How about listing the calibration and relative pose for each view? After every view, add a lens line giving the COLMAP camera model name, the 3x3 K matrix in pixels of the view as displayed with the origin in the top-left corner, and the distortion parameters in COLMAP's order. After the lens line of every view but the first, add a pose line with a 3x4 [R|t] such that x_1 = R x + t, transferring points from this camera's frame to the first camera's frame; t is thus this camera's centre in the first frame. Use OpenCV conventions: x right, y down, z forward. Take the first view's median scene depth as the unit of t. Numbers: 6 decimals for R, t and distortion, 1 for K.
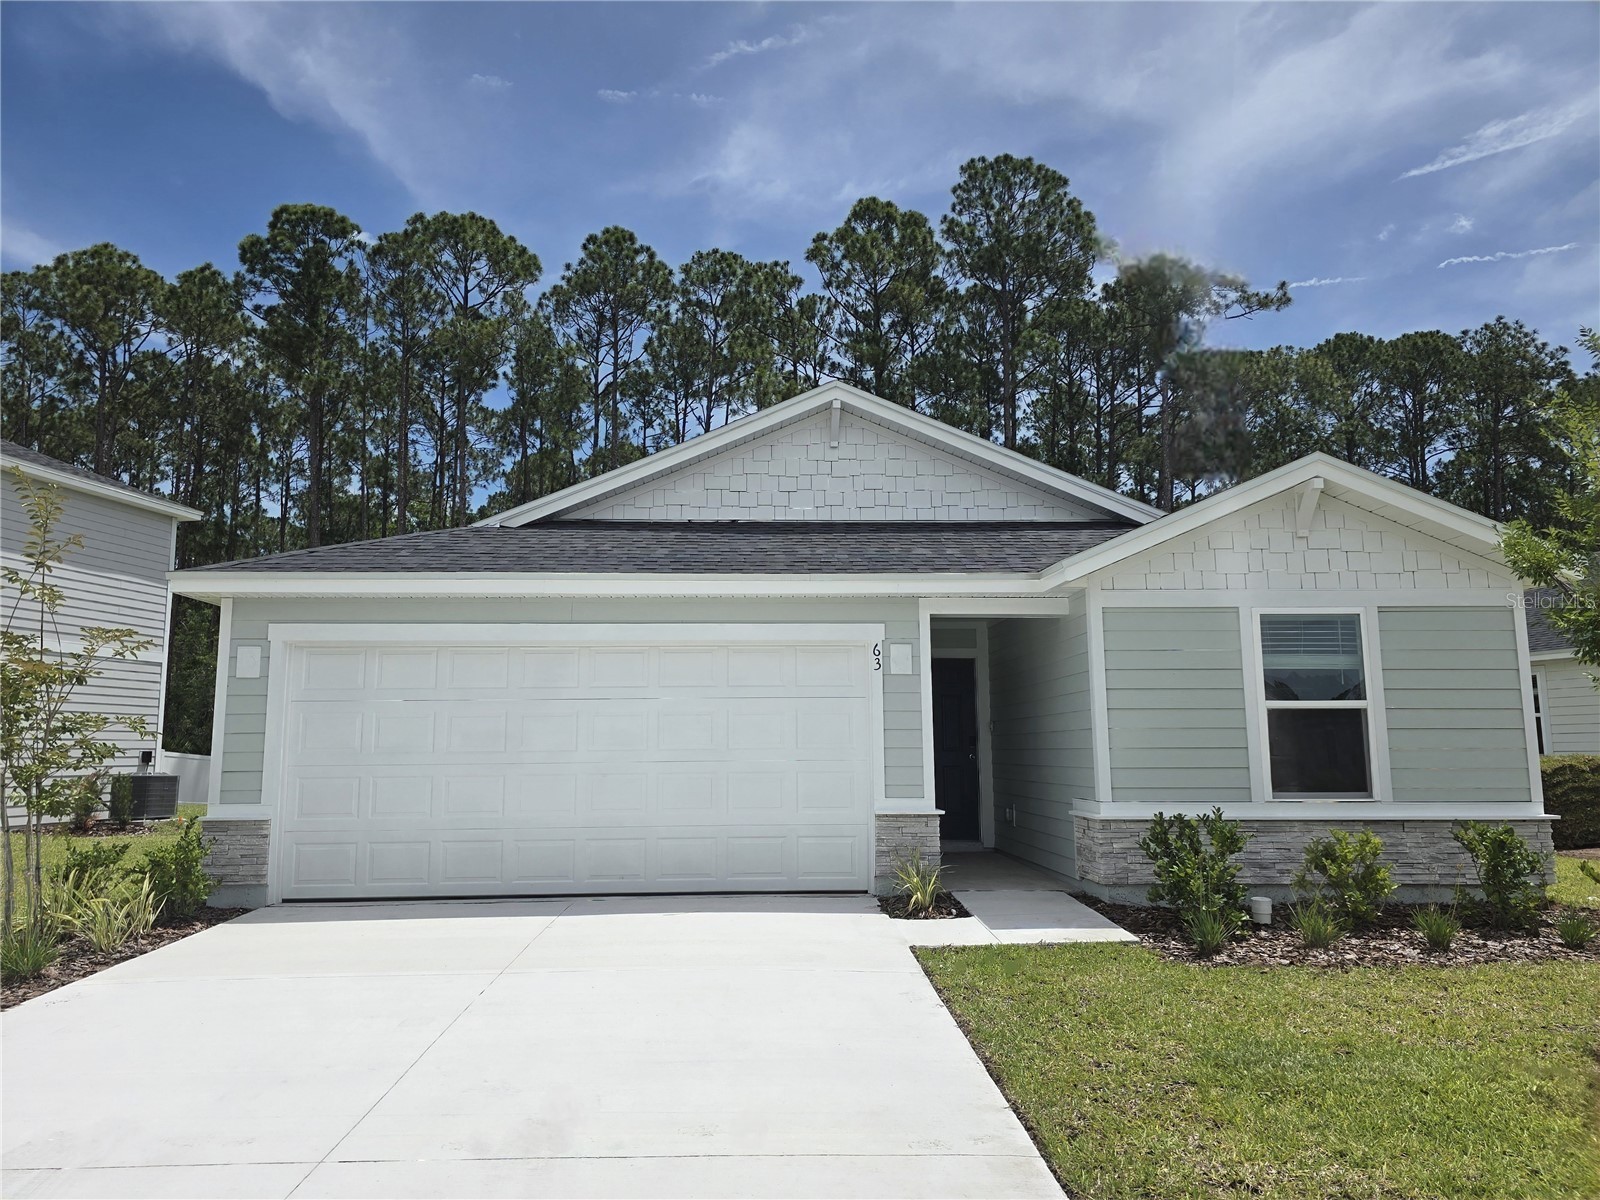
lens RADIAL K [[1064.5, 0, 800.0], [0, 1064.5, 600.0], [0, 0, 1]] dist [0.042367, -0.001081]
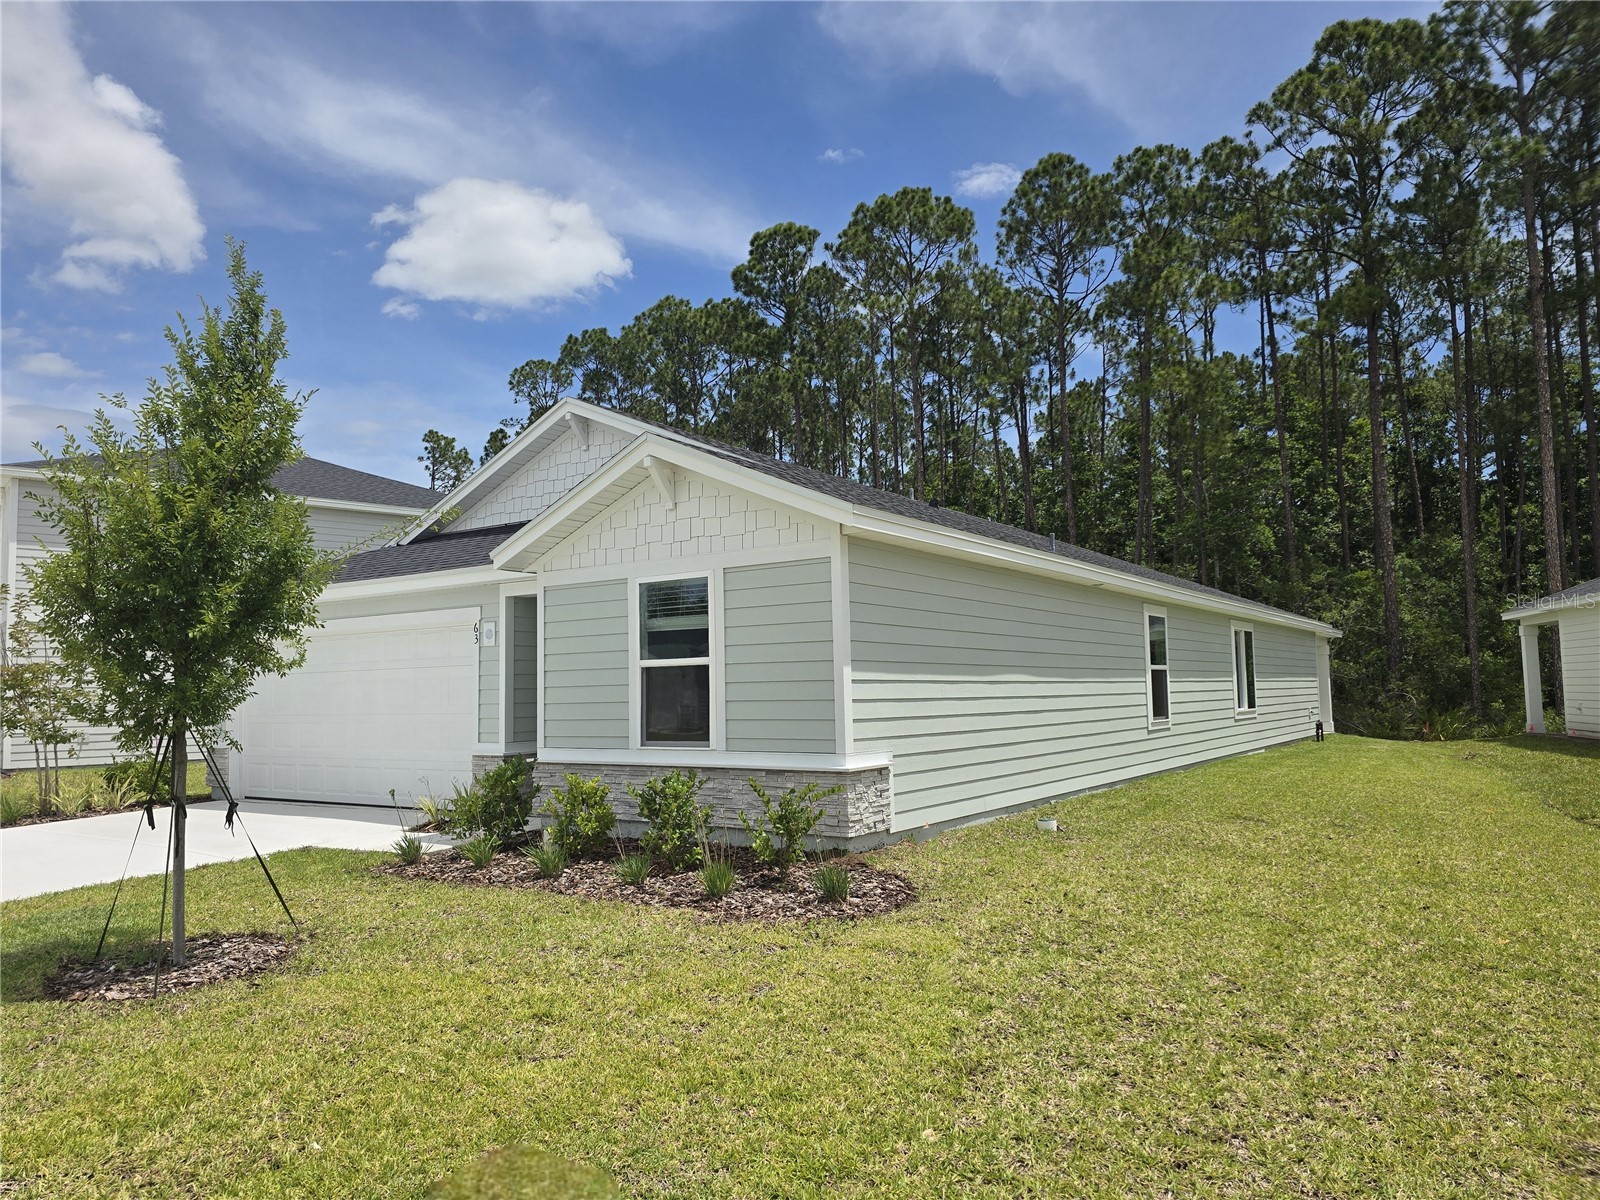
lens RADIAL K [[1064.5, 0, 800.0], [0, 1064.5, 600.0], [0, 0, 1]] dist [0.042367, -0.001081]
pose [[0.808157, -0.060177, -0.585885, 1.217704], [0.099280, 0.994451, 0.034804, 0.008590], [0.580539, -0.086294, 0.809647, 0.197792]]
